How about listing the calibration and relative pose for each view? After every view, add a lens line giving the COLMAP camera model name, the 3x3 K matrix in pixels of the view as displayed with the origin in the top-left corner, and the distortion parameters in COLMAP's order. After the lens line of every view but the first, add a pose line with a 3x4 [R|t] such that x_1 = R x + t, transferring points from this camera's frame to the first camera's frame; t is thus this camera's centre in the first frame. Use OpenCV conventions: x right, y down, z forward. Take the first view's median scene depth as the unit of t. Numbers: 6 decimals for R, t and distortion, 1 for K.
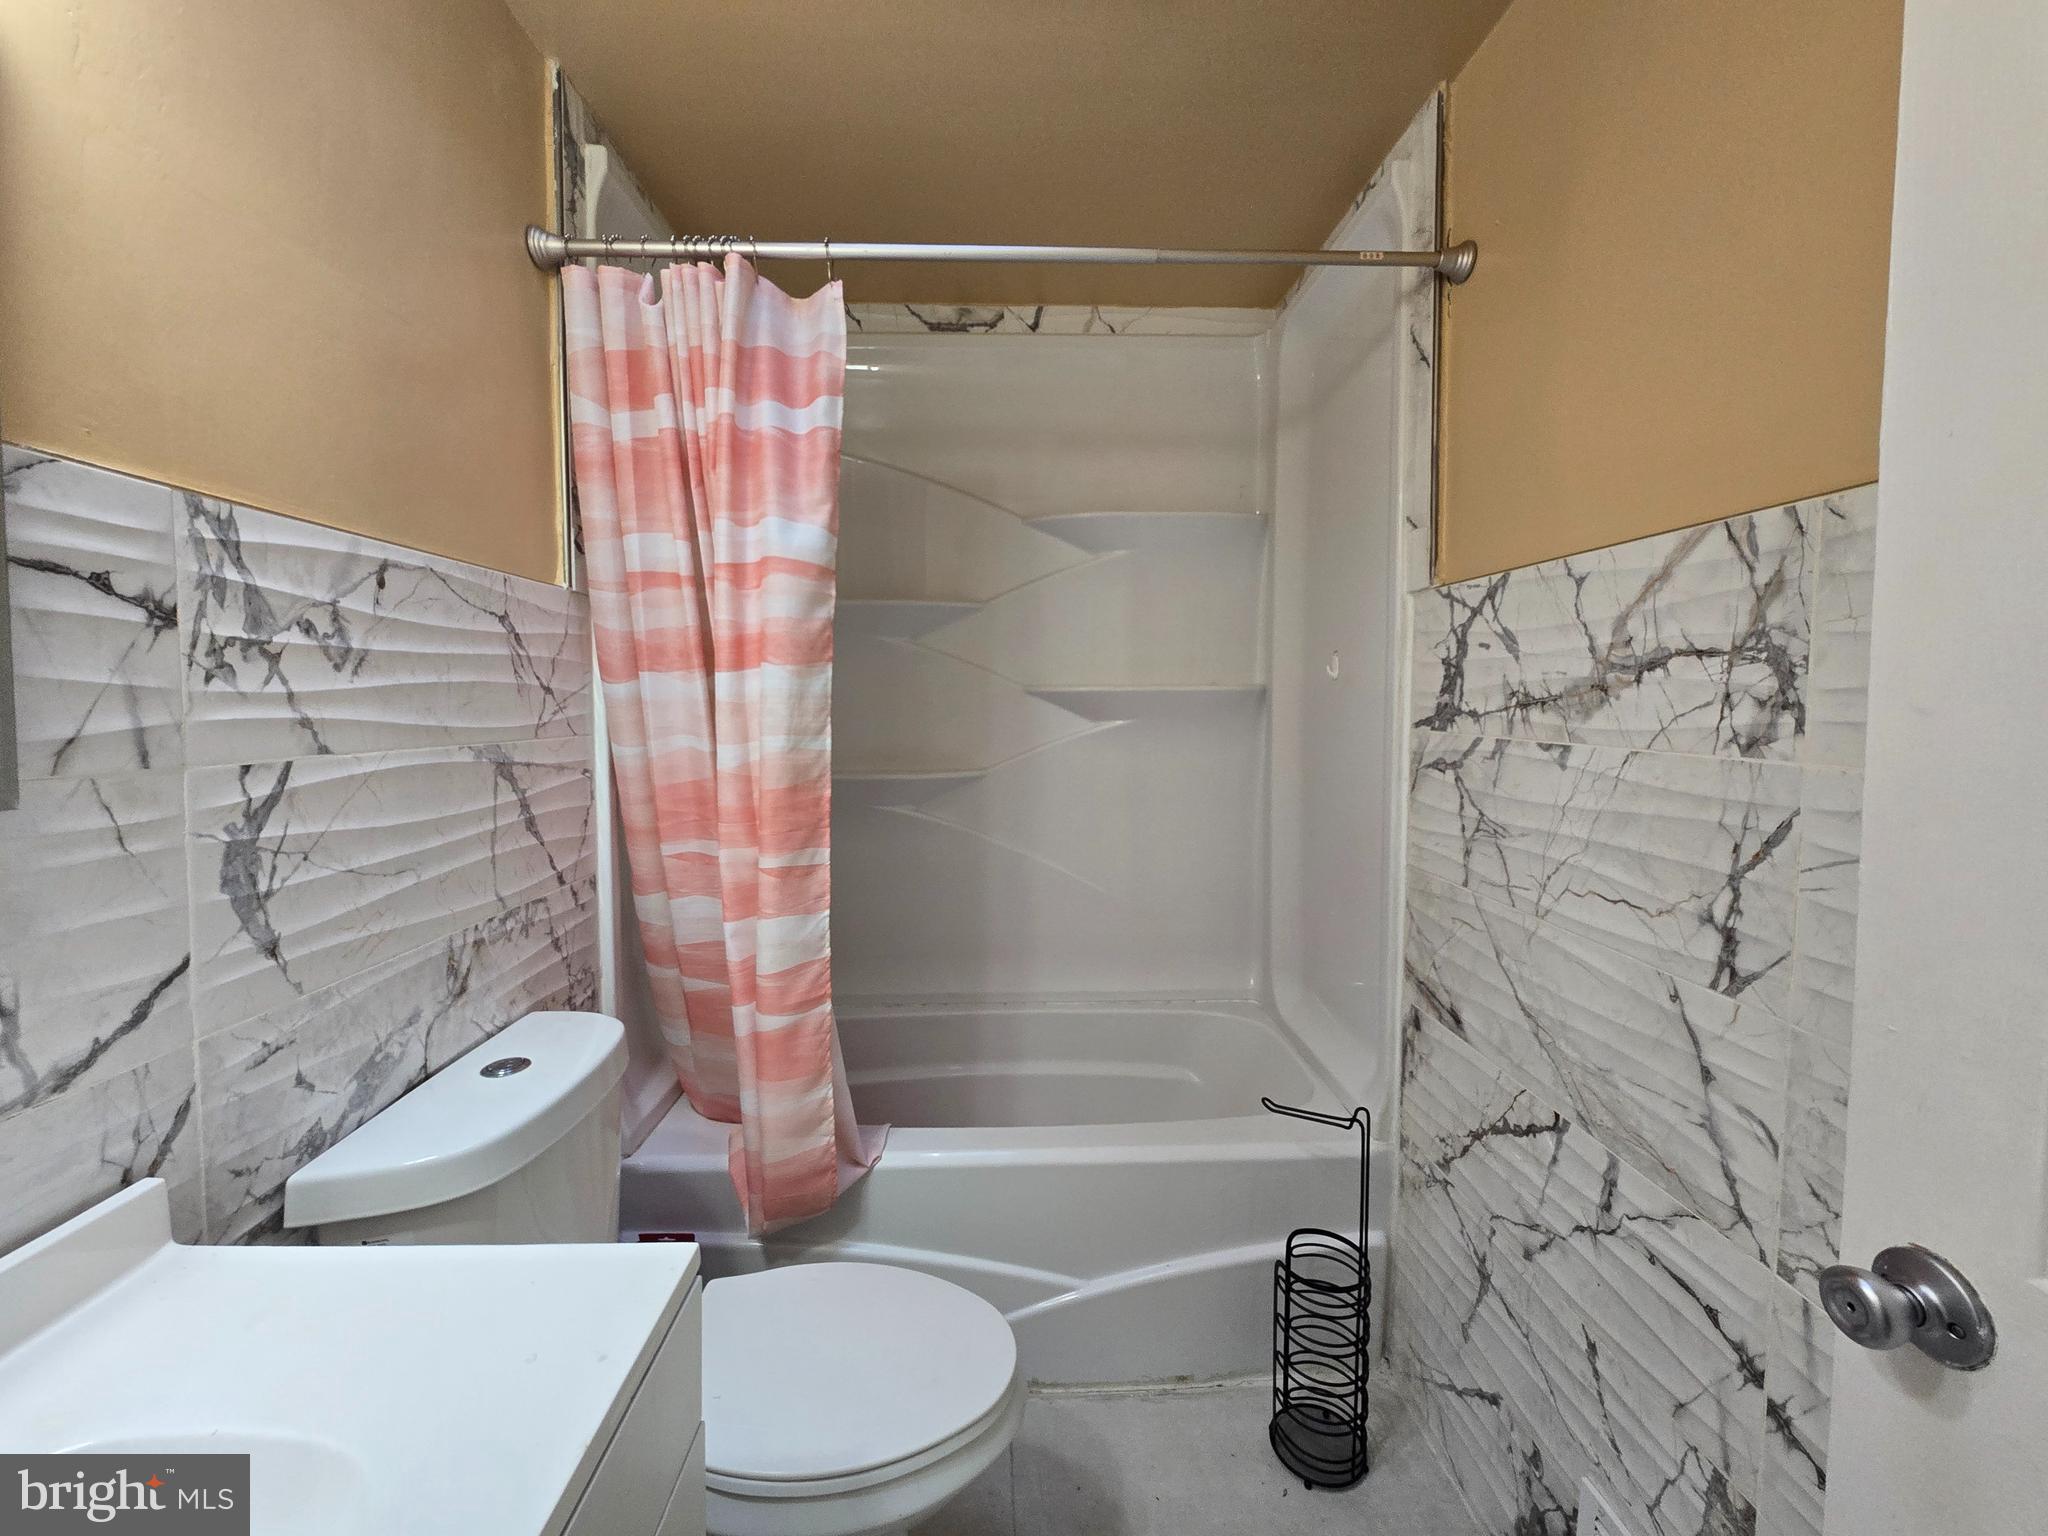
lens RADIAL K [[837.3, 0, 1026.0], [0, 837.3, 756.2], [0, 0, 1]] dist [-0.004119, 0.001474]
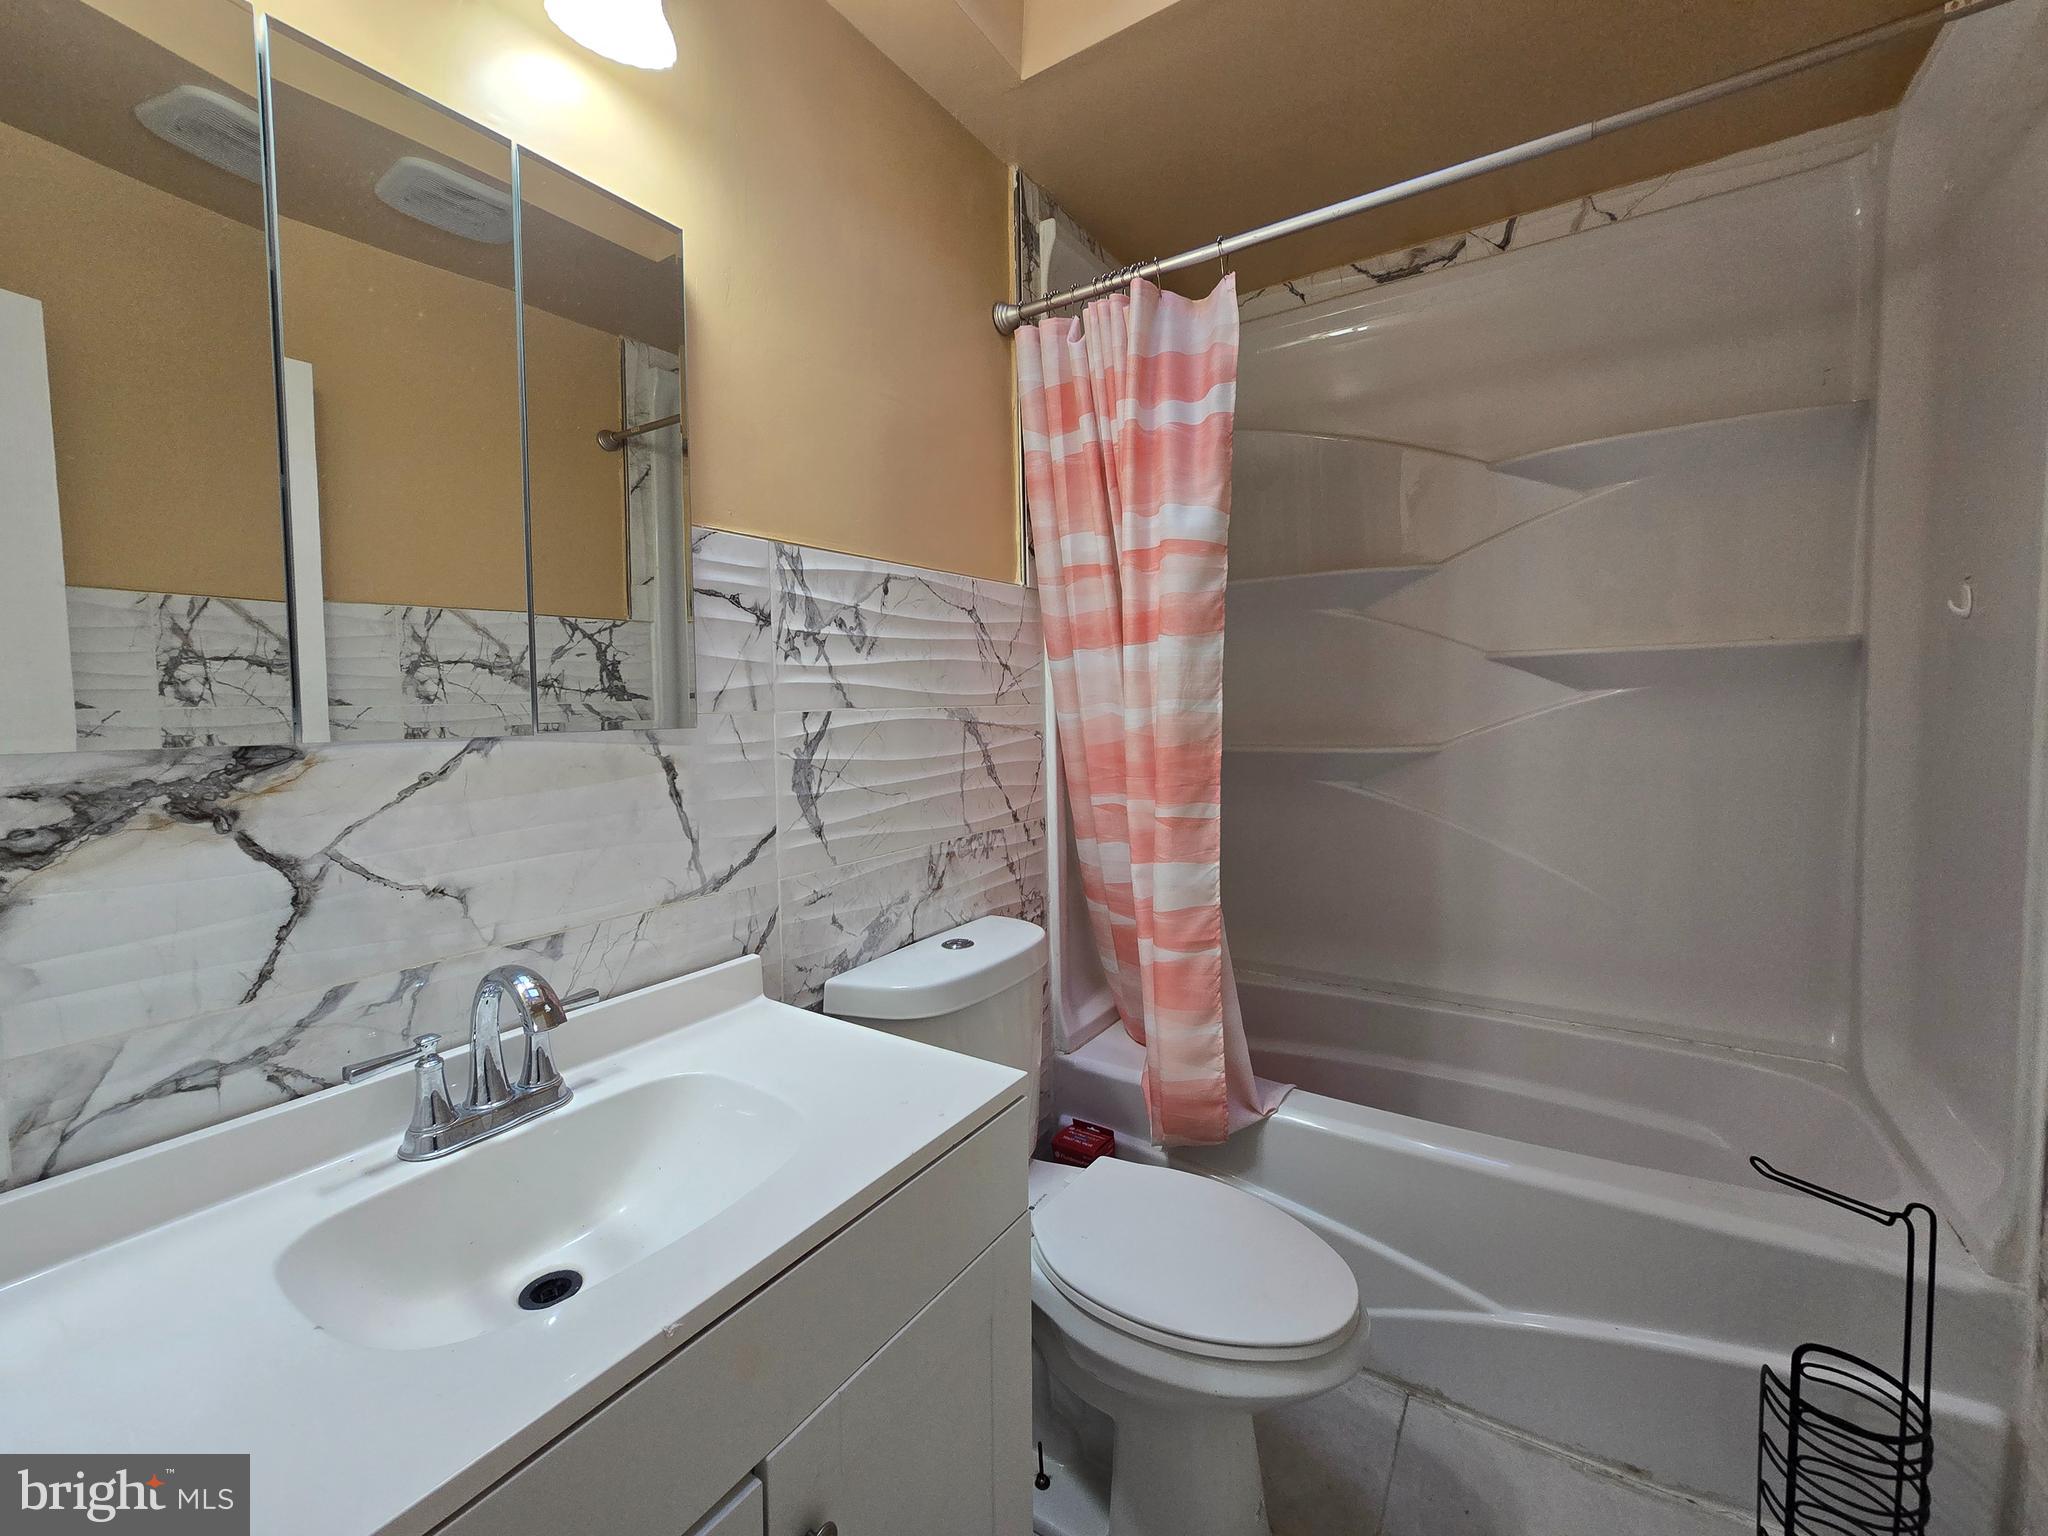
lens RADIAL K [[837.3, 0, 1012.8], [0, 837.3, 762.6], [0, 0, 1]] dist [-0.004119, 0.001474]
pose [[0.818454, 0.028316, -0.573875, 0.168739], [-0.017685, 0.999553, 0.024097, 0.034841], [0.574300, -0.009574, 0.818589, -0.040282]]
